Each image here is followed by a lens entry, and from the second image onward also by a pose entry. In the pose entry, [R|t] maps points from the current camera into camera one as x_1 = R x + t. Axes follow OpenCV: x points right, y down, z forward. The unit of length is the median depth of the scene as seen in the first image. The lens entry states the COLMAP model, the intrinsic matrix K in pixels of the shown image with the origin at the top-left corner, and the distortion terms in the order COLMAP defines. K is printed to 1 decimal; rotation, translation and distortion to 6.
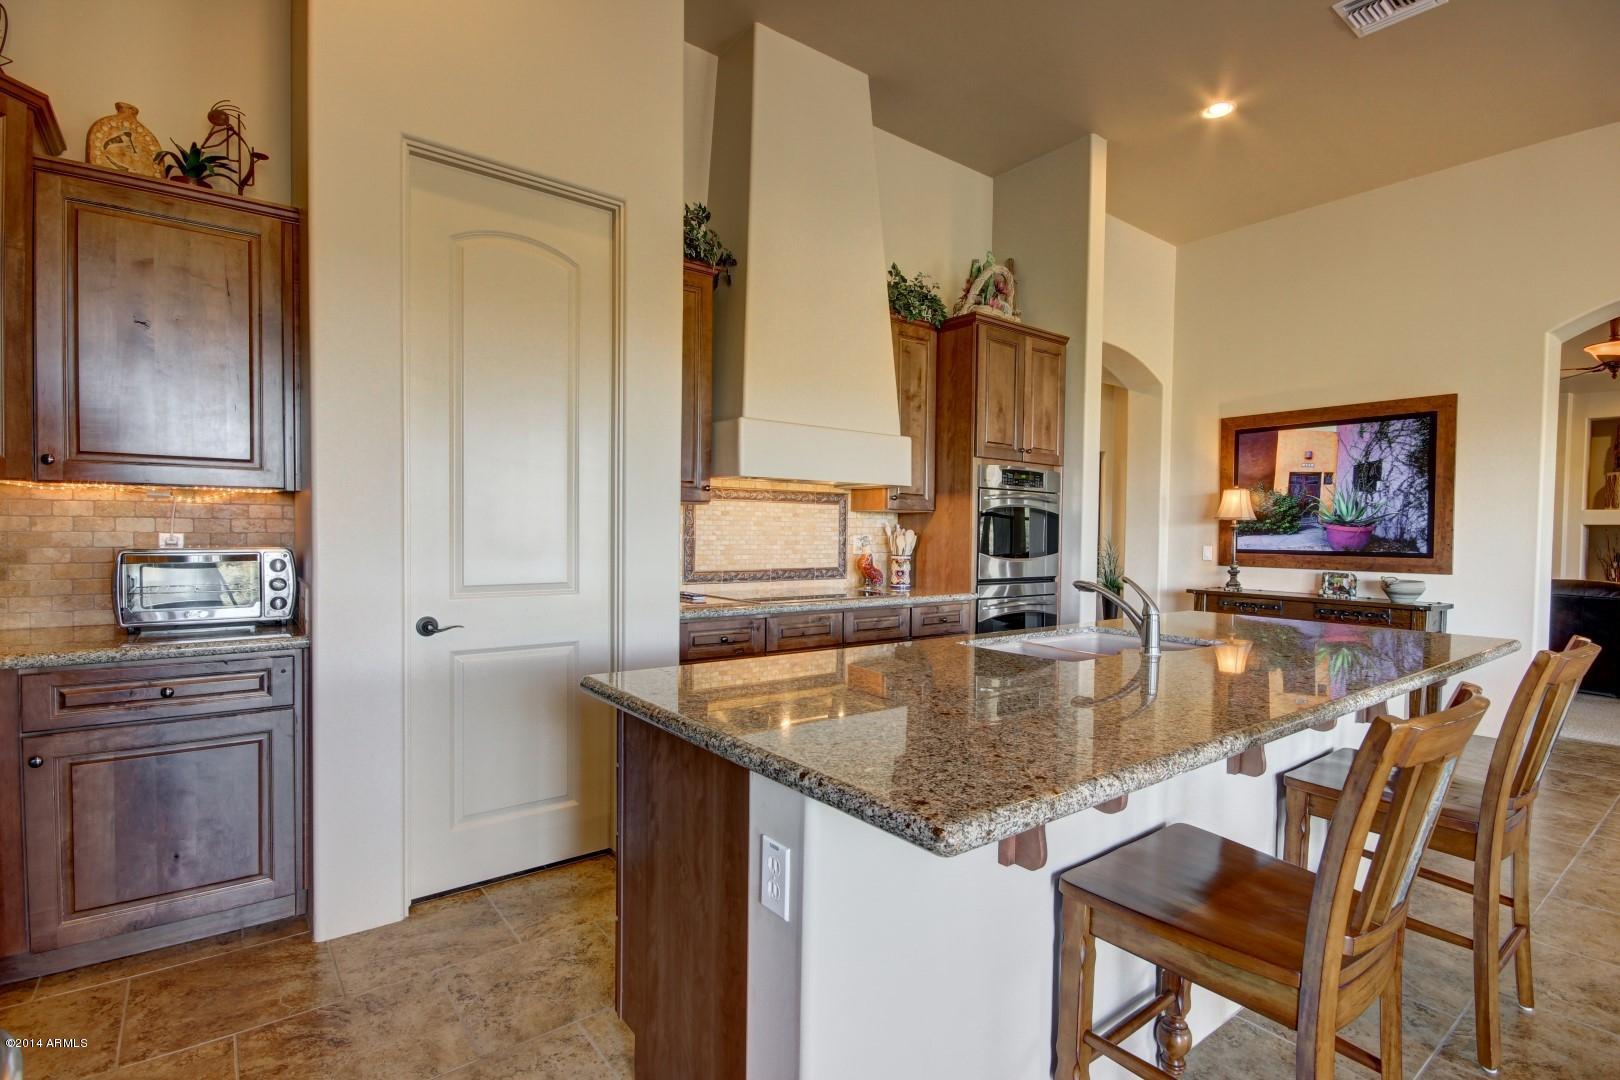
lens RADIAL K [[775.3, 0, 810.5], [0, 775.3, 549.6], [0, 0, 1]] dist [0.011721, -0.012085]
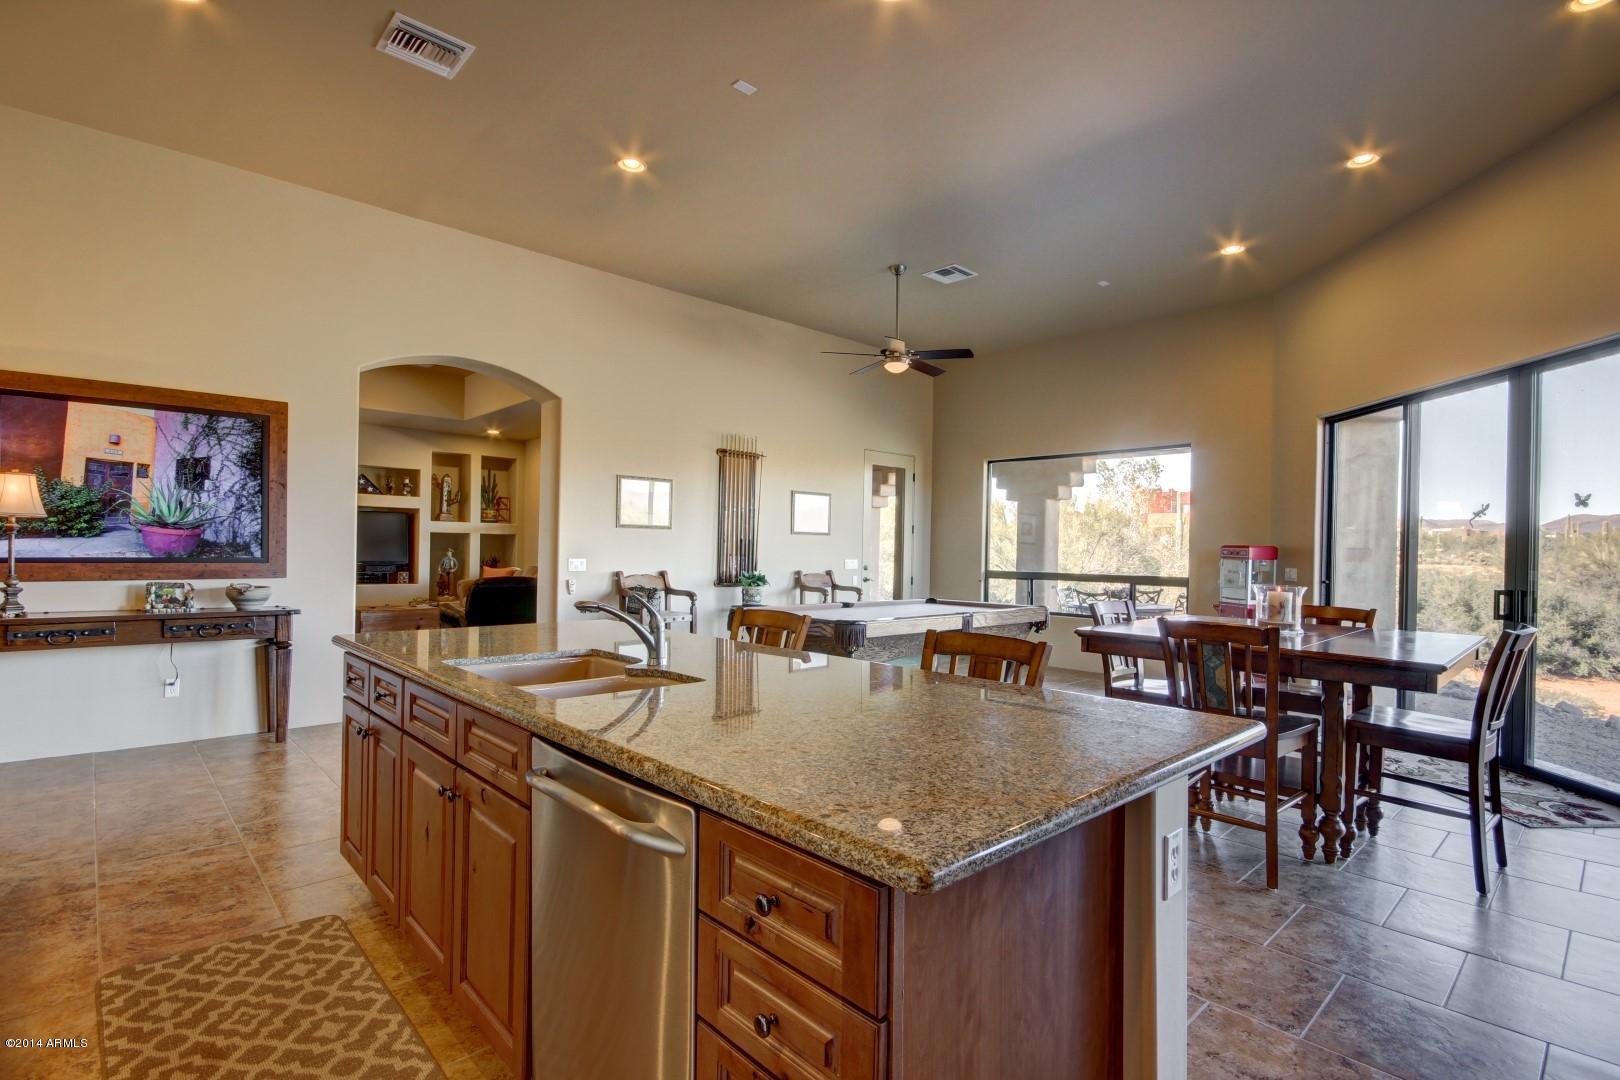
lens RADIAL K [[775.3, 0, 810.5], [0, 775.3, 549.6], [0, 0, 1]] dist [0.011721, -0.012085]
pose [[-0.093944, -0.013281, 0.995489, -0.252141], [0.008826, 0.999861, 0.014172, -0.013059], [-0.995538, 0.010117, -0.093814, 0.385514]]
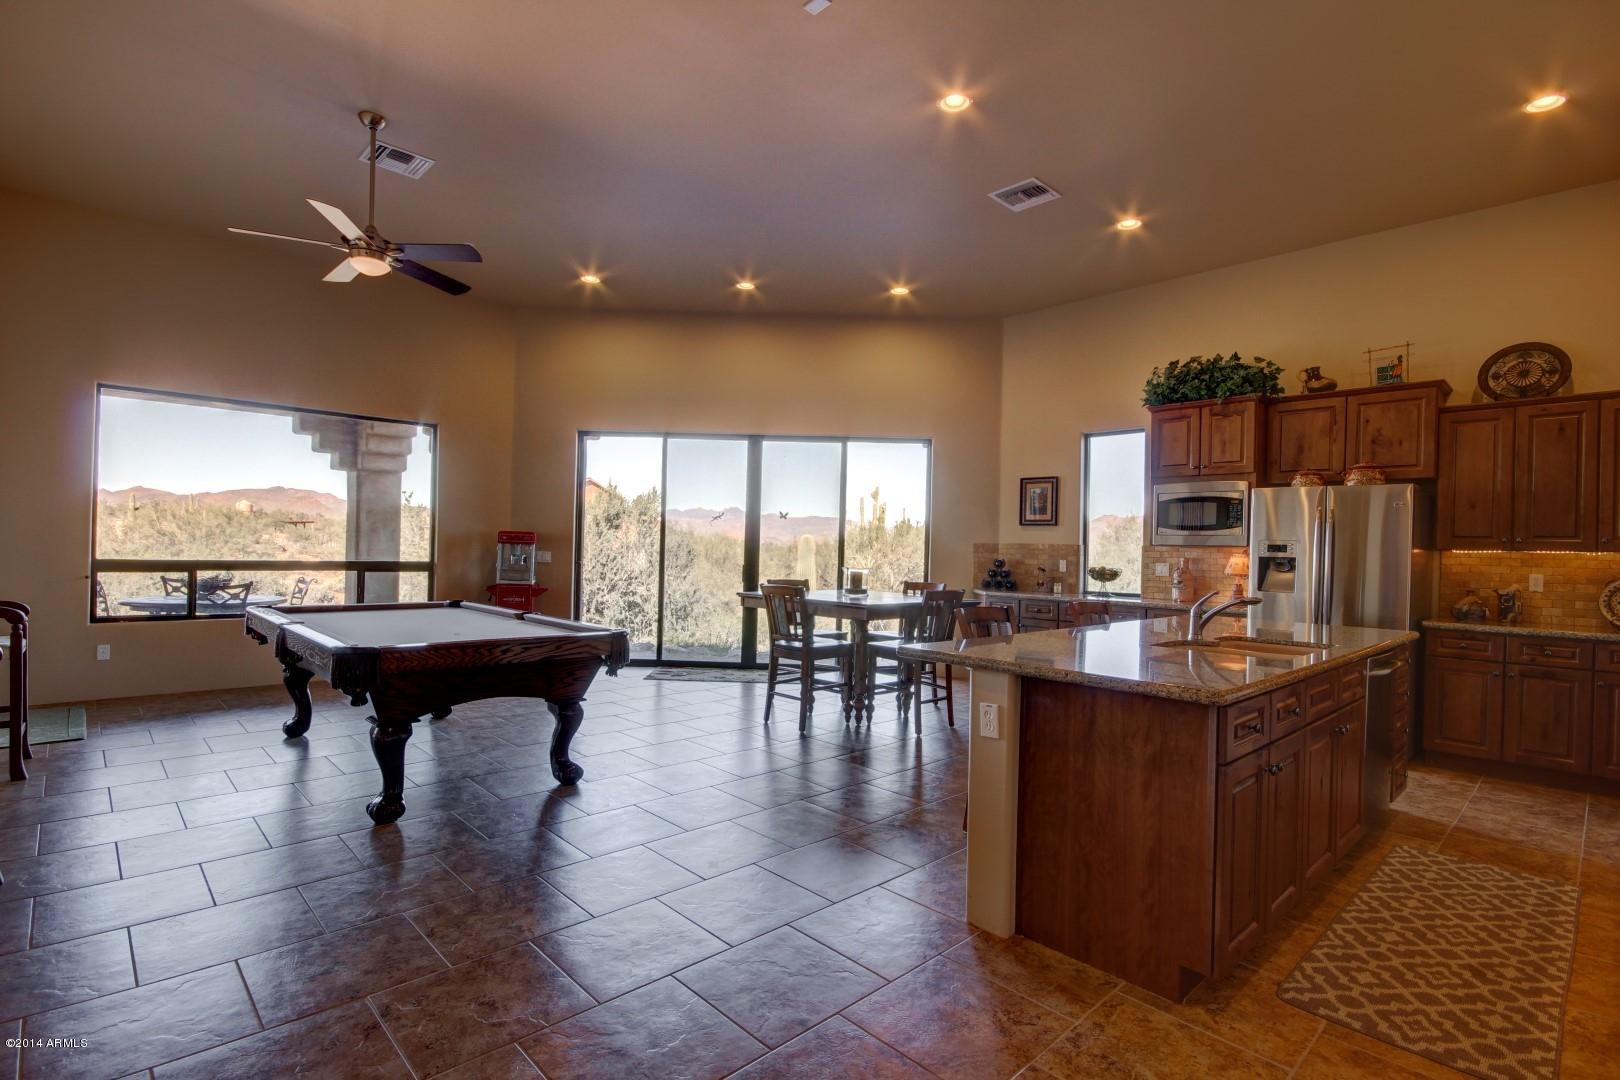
lens RADIAL K [[775.3, 0, 810.5], [0, 775.3, 549.6], [0, 0, 1]] dist [0.011721, -0.012085]
pose [[-0.993362, -0.037096, -0.108888, 0.586385], [-0.040241, 0.998830, 0.026829, -0.022630], [0.107765, 0.031033, -0.993692, 1.040557]]
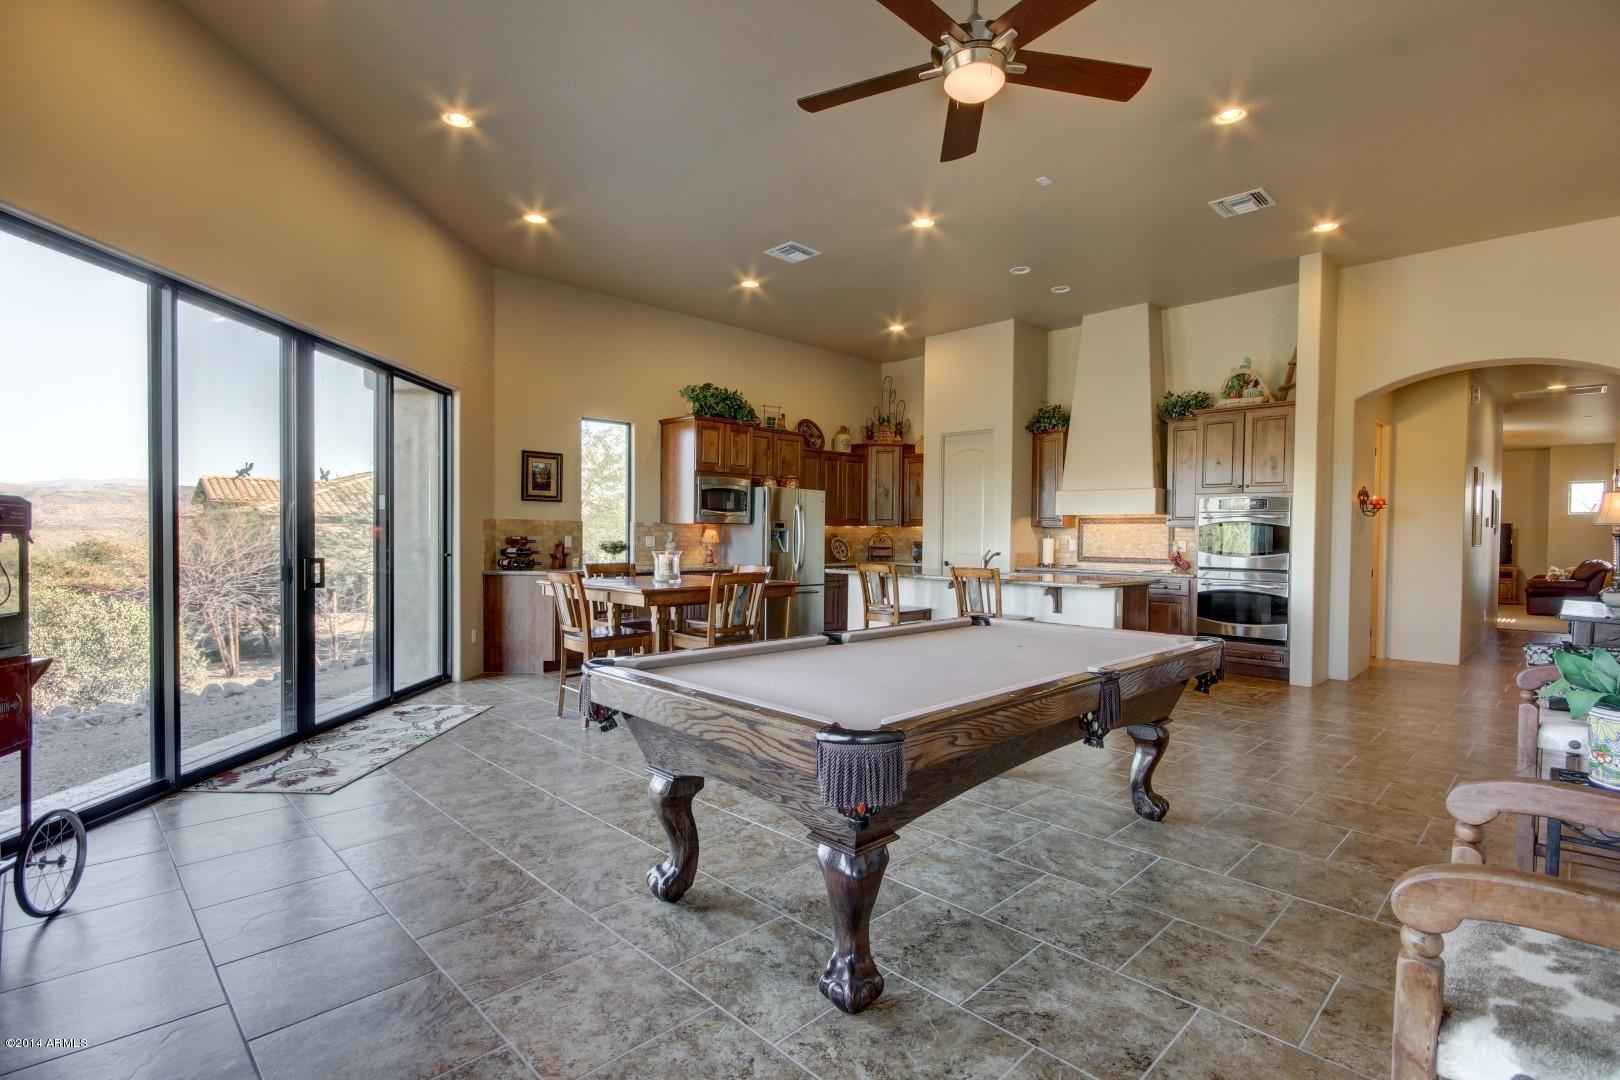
lens RADIAL K [[775.3, 0, 810.5], [0, 775.3, 549.6], [0, 0, 1]] dist [0.011721, -0.012085]
pose [[0.129044, 0.009732, -0.991591, 1.494049], [-0.034801, 0.999380, 0.005279, 0.018420], [0.991028, 0.033828, 0.129303, -0.054128]]
